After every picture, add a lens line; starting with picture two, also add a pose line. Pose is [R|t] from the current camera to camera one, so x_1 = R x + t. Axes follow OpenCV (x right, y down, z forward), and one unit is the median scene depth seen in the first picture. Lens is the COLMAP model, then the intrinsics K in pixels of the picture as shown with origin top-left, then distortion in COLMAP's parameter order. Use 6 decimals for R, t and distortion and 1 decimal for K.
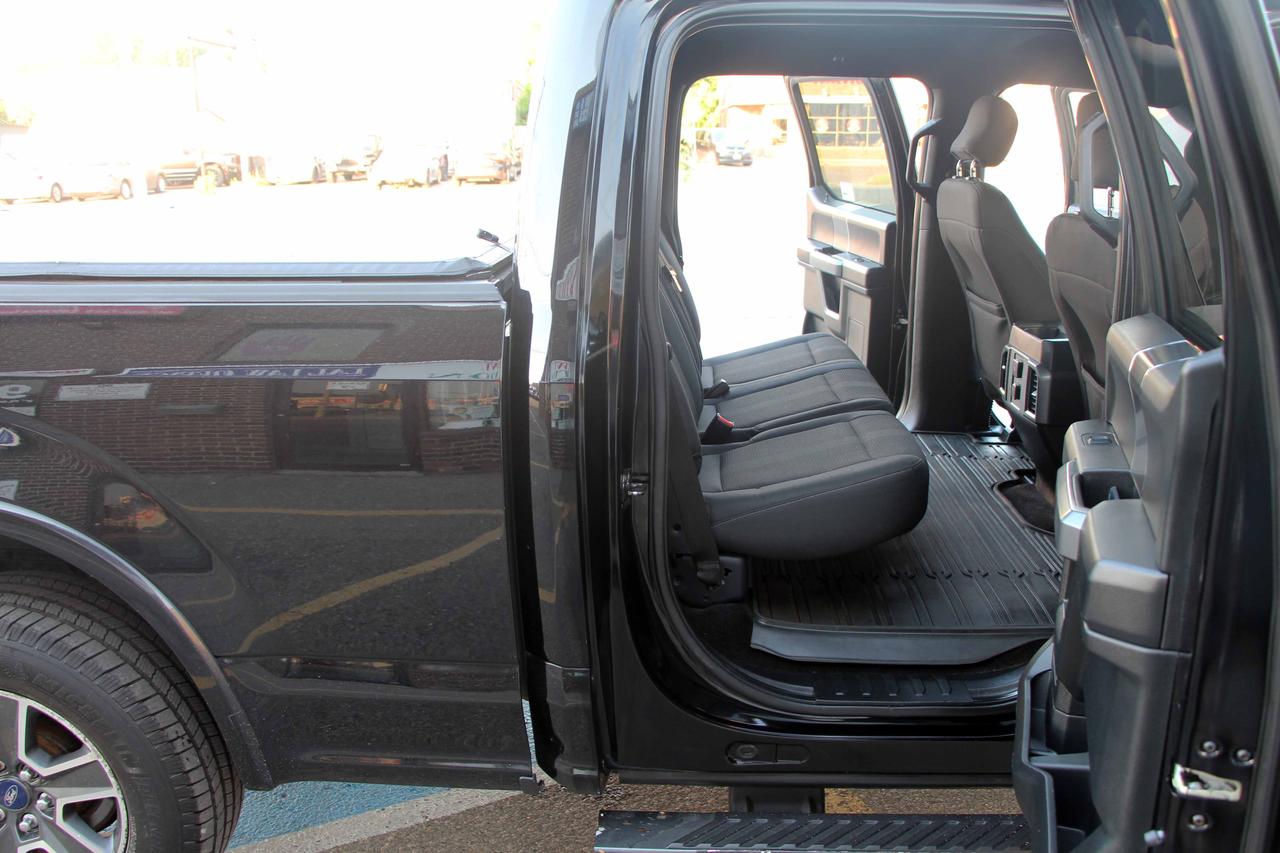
lens RADIAL K [[1063.3, 0, 640.0], [0, 1063.3, 426.5], [0, 0, 1]] dist [-0.175716, 0.151367]
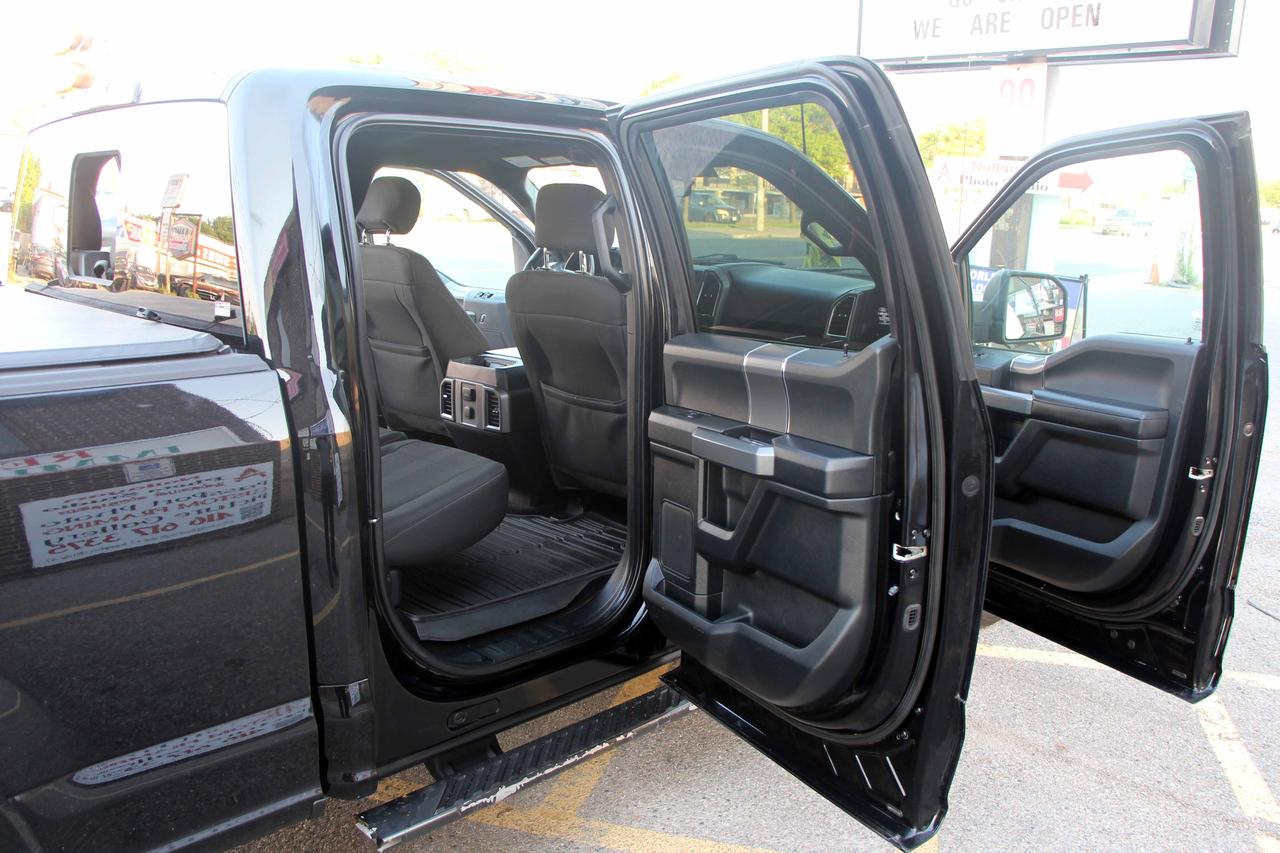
lens RADIAL K [[1067.3, 0, 658.0], [0, 1067.3, 431.1], [0, 0, 1]] dist [-0.205502, 0.210929]
pose [[0.669904, -0.133971, 0.730260, -0.416328], [0.169218, 0.985248, 0.025519, -0.006681], [-0.722906, 0.106478, 0.682692, -0.025576]]
